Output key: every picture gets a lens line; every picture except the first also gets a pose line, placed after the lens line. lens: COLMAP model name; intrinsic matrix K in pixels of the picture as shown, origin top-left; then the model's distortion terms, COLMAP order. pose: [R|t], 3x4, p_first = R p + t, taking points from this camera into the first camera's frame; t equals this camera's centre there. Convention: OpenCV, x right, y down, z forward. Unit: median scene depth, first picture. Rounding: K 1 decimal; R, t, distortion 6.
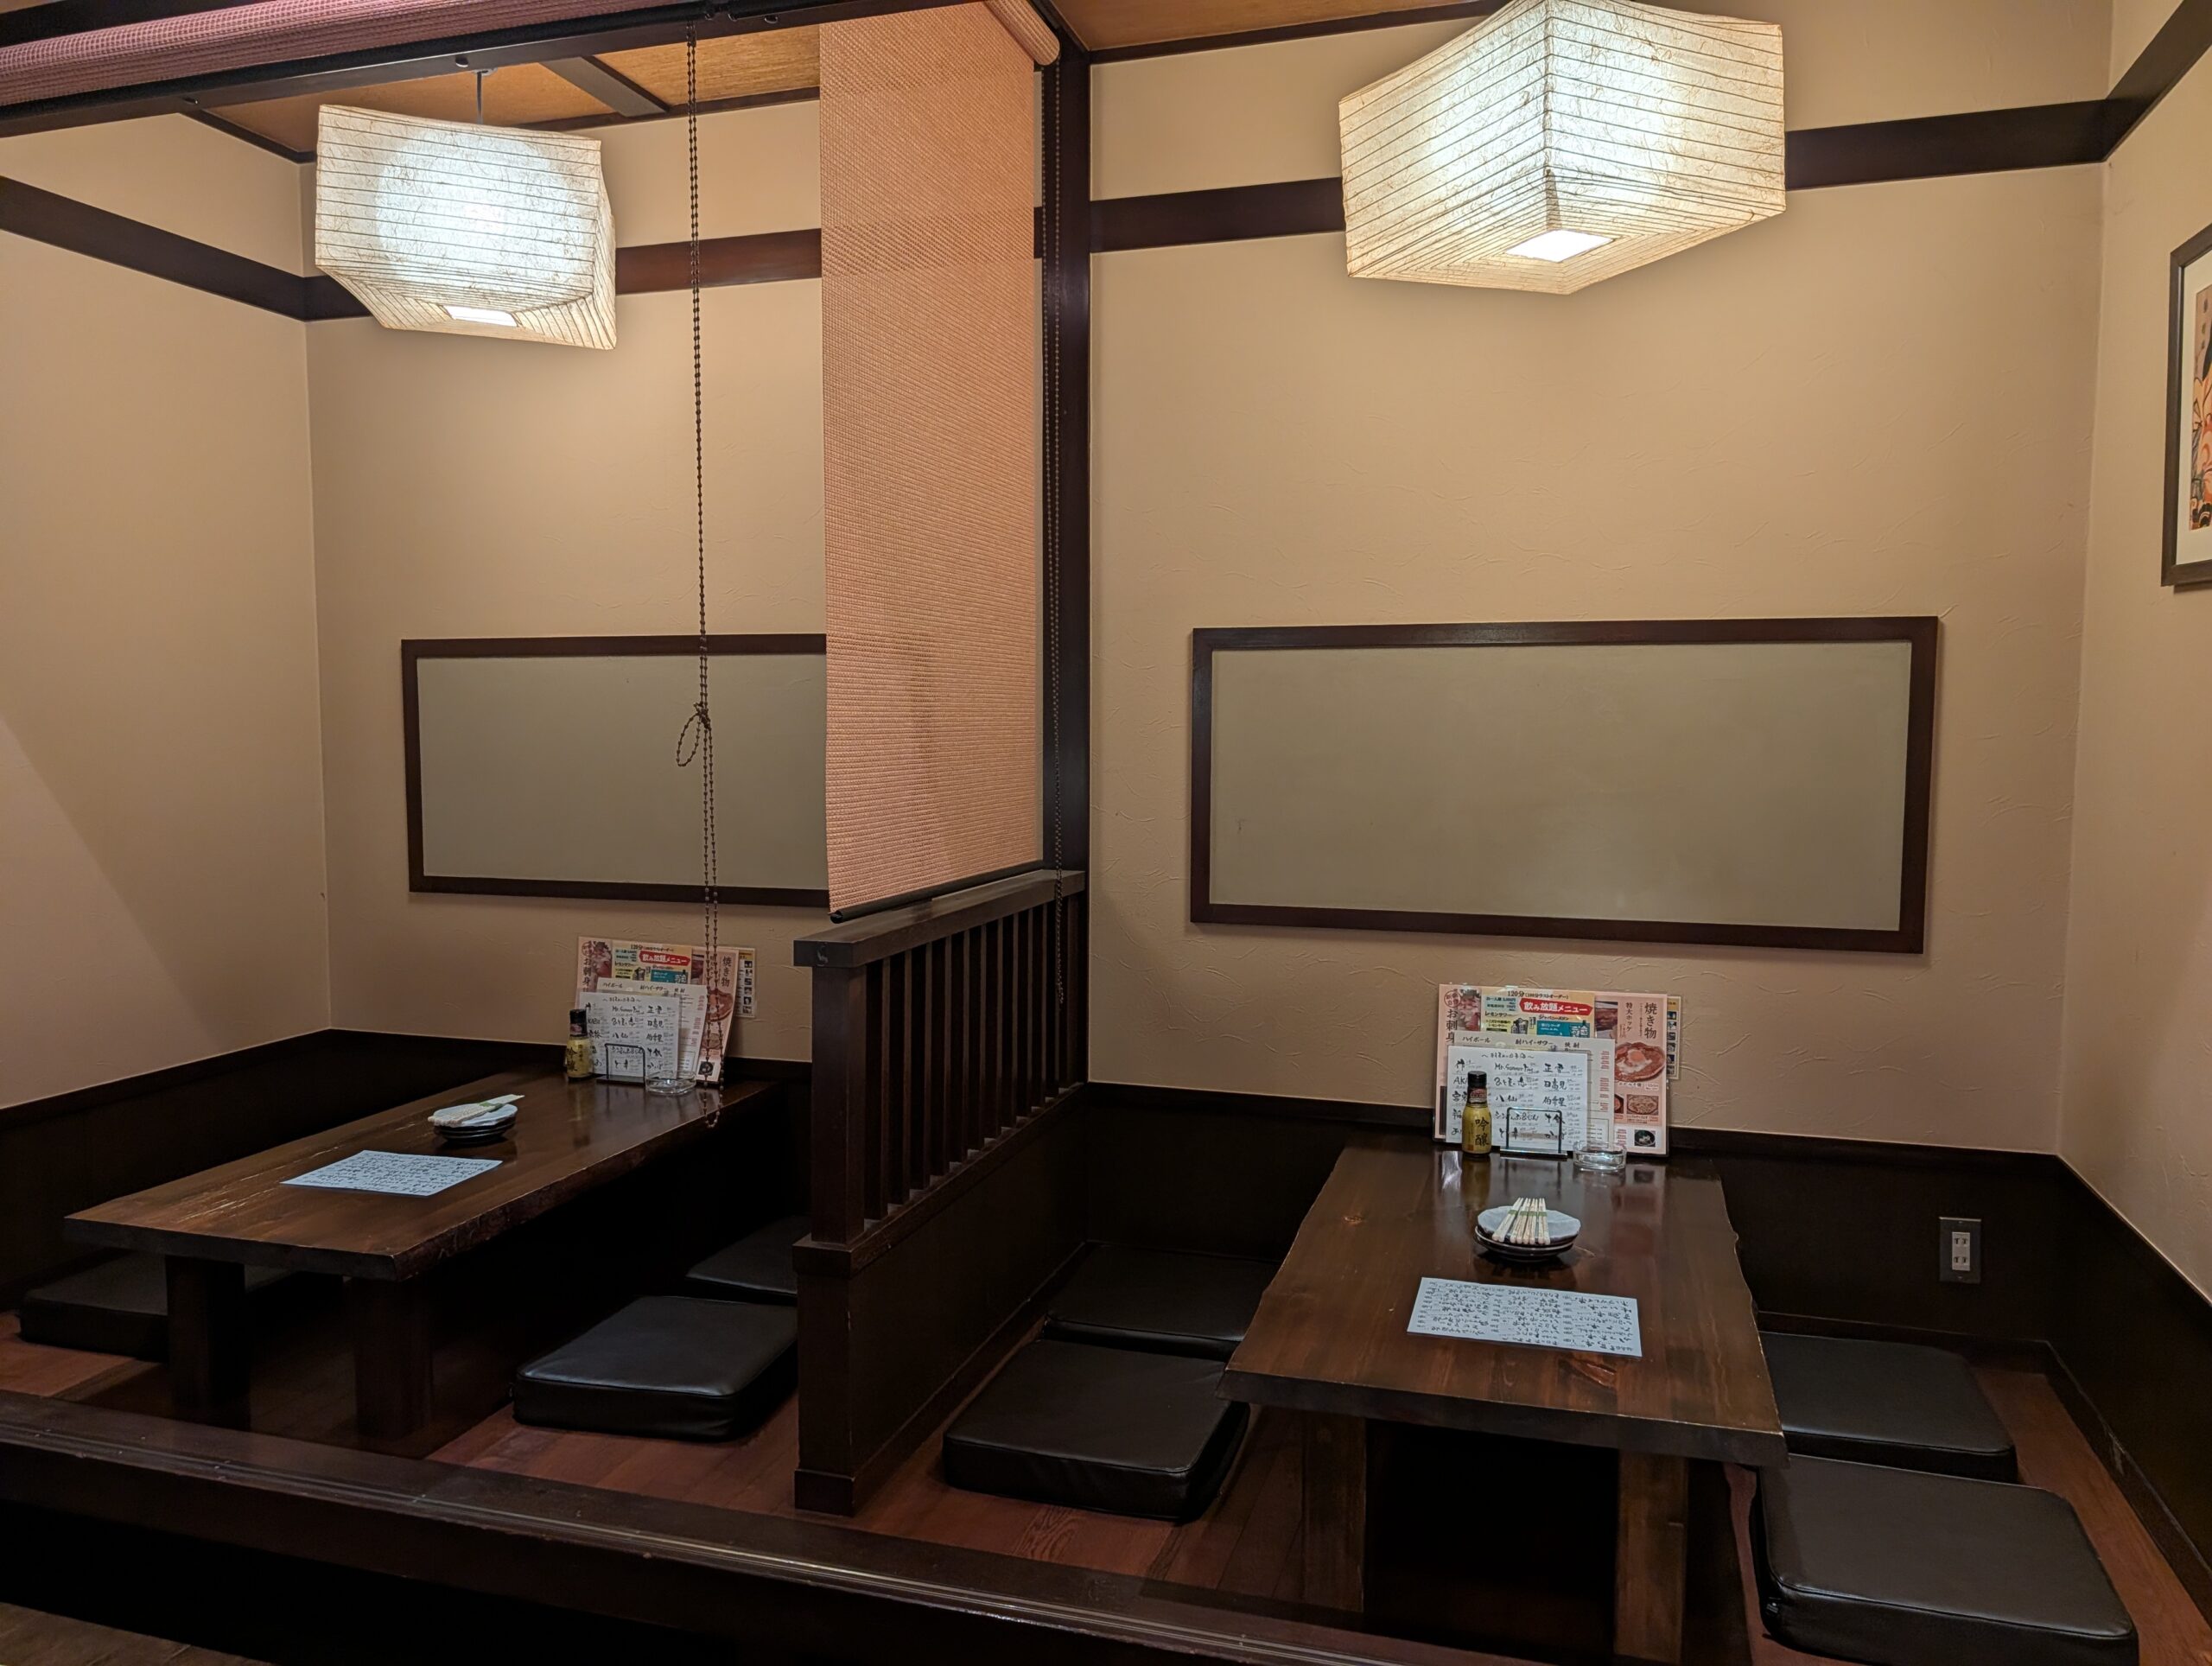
lens RADIAL K [[1568.9, 0, 1109.2], [0, 1568.9, 827.9], [0, 0, 1]] dist [-0.005159, -0.000806]
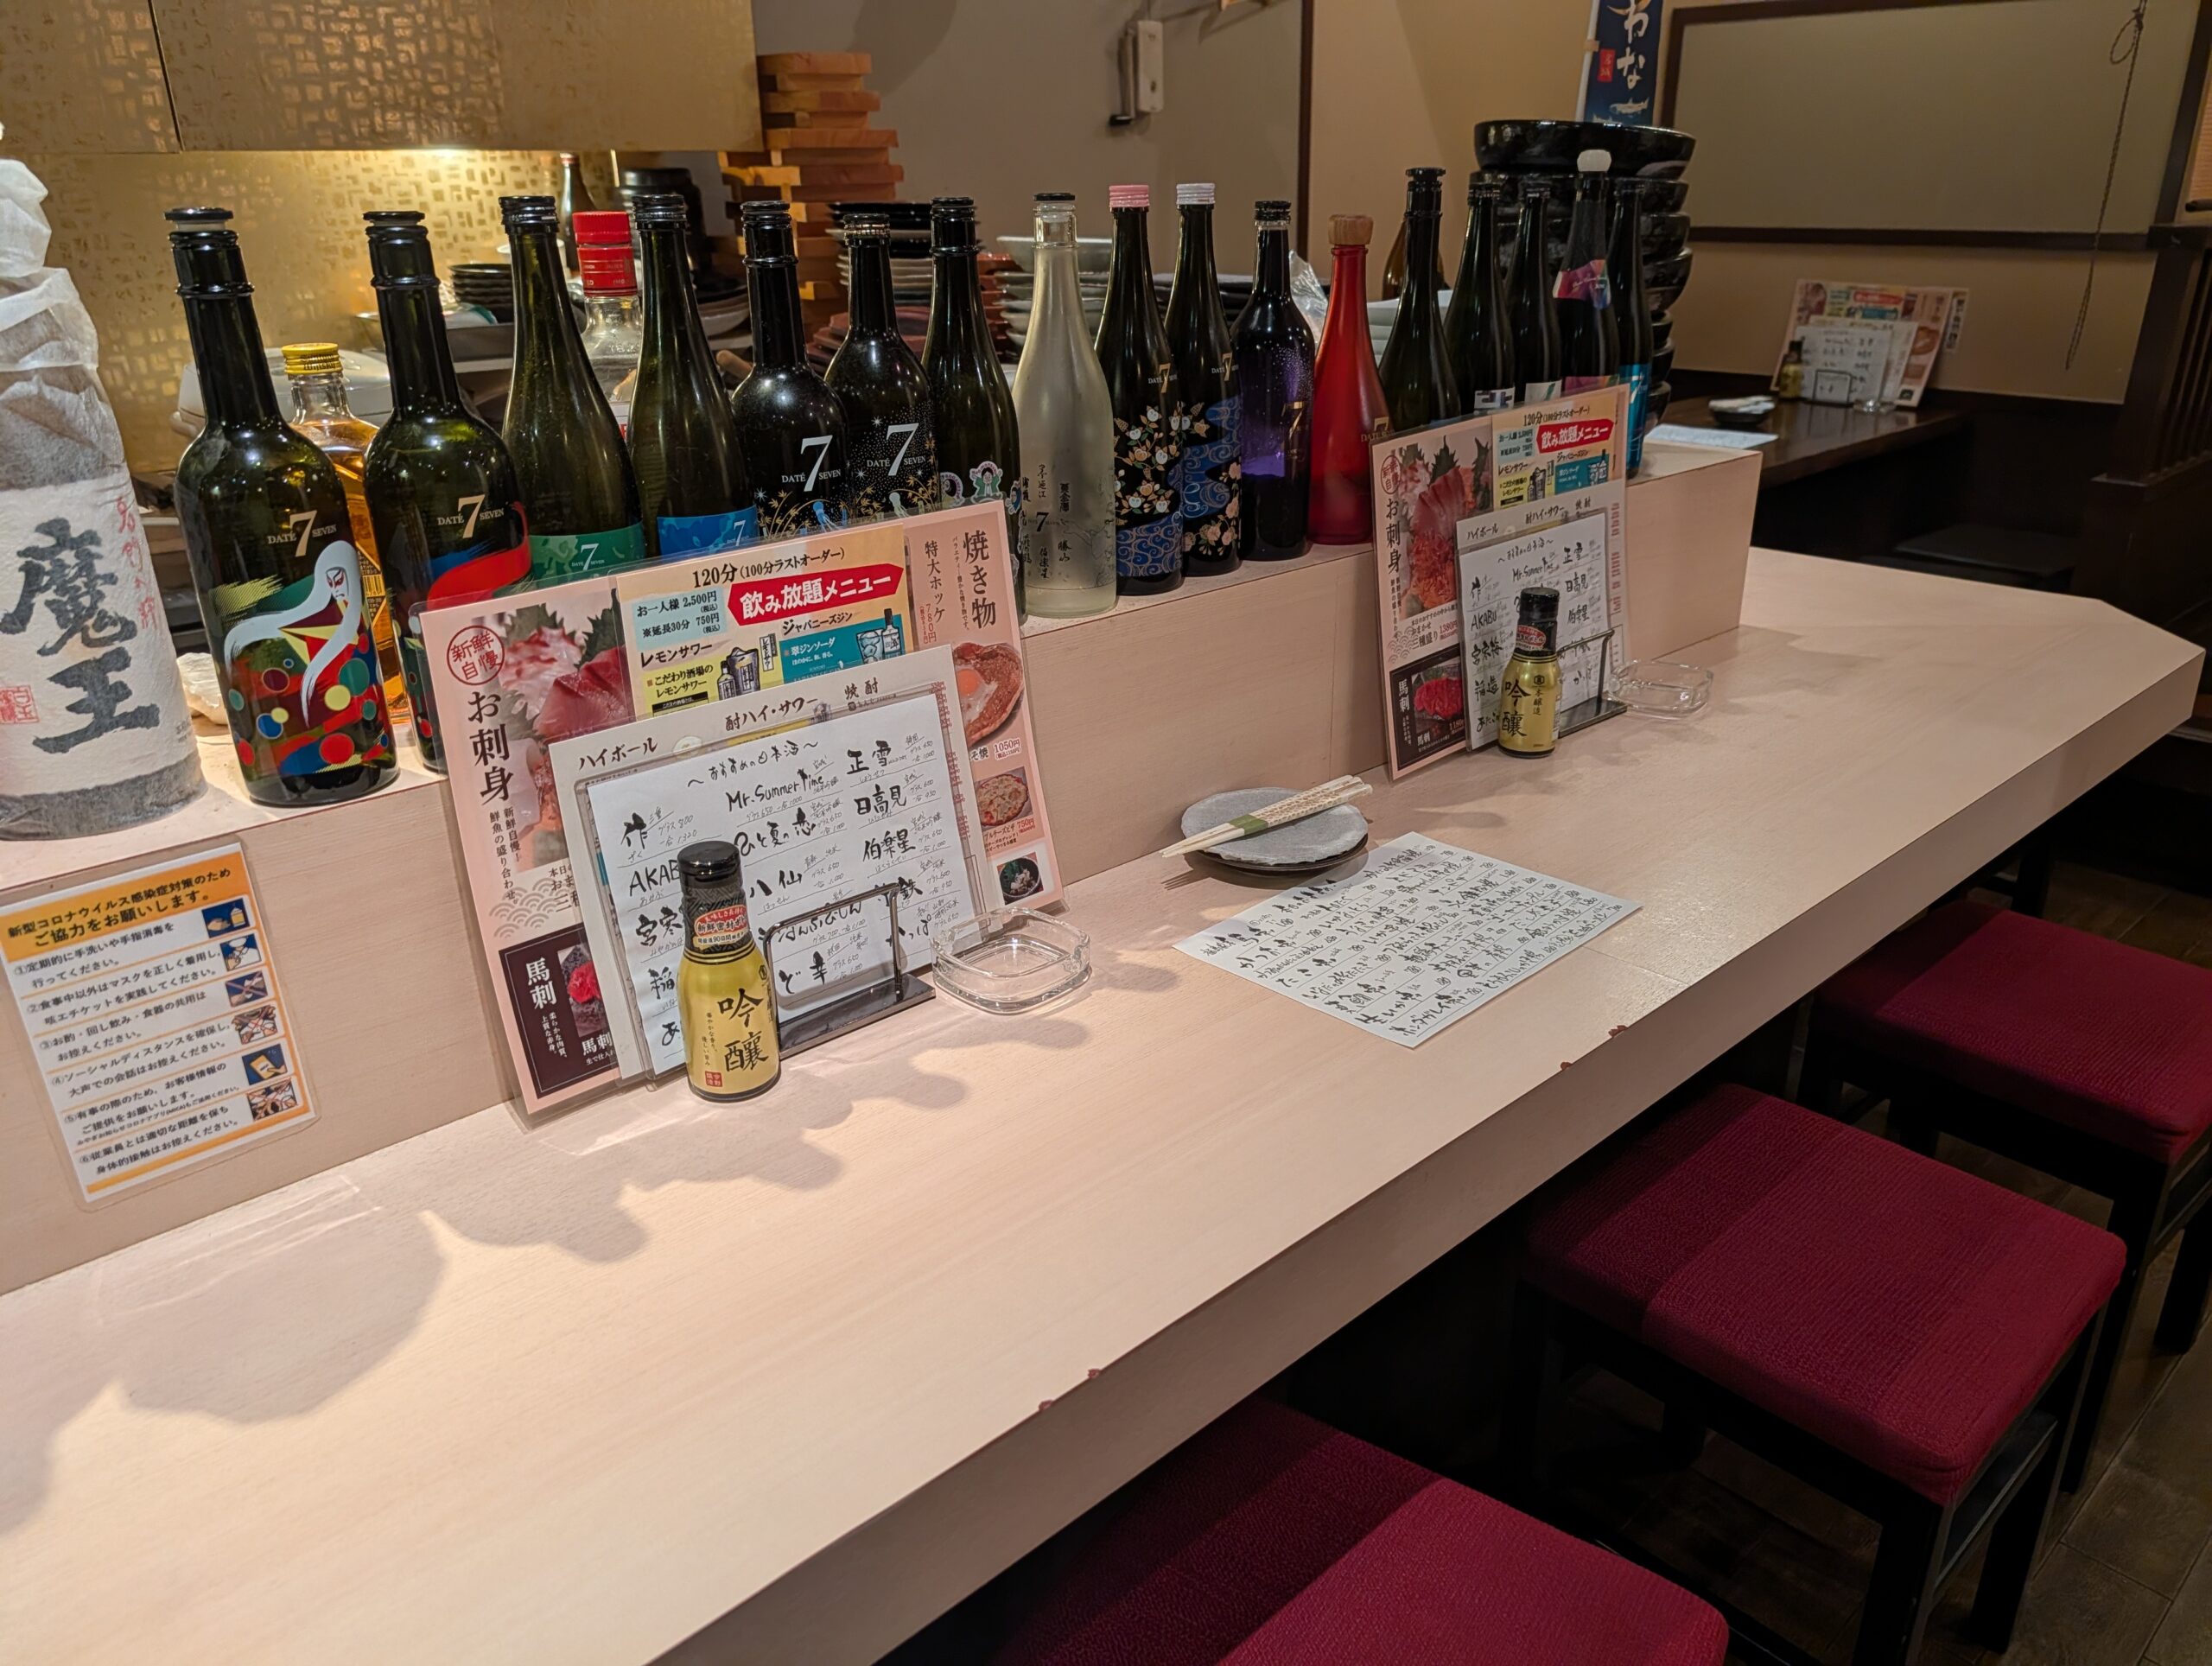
lens RADIAL K [[1568.9, 0, 1106.2], [0, 1568.9, 838.6], [0, 0, 1]] dist [-0.005159, -0.000806]
pose [[0.855278, 0.183068, -0.484754, -0.138522], [-0.009443, 0.940863, 0.338657, 0.073527], [0.518084, -0.285068, 0.806428, -0.349774]]
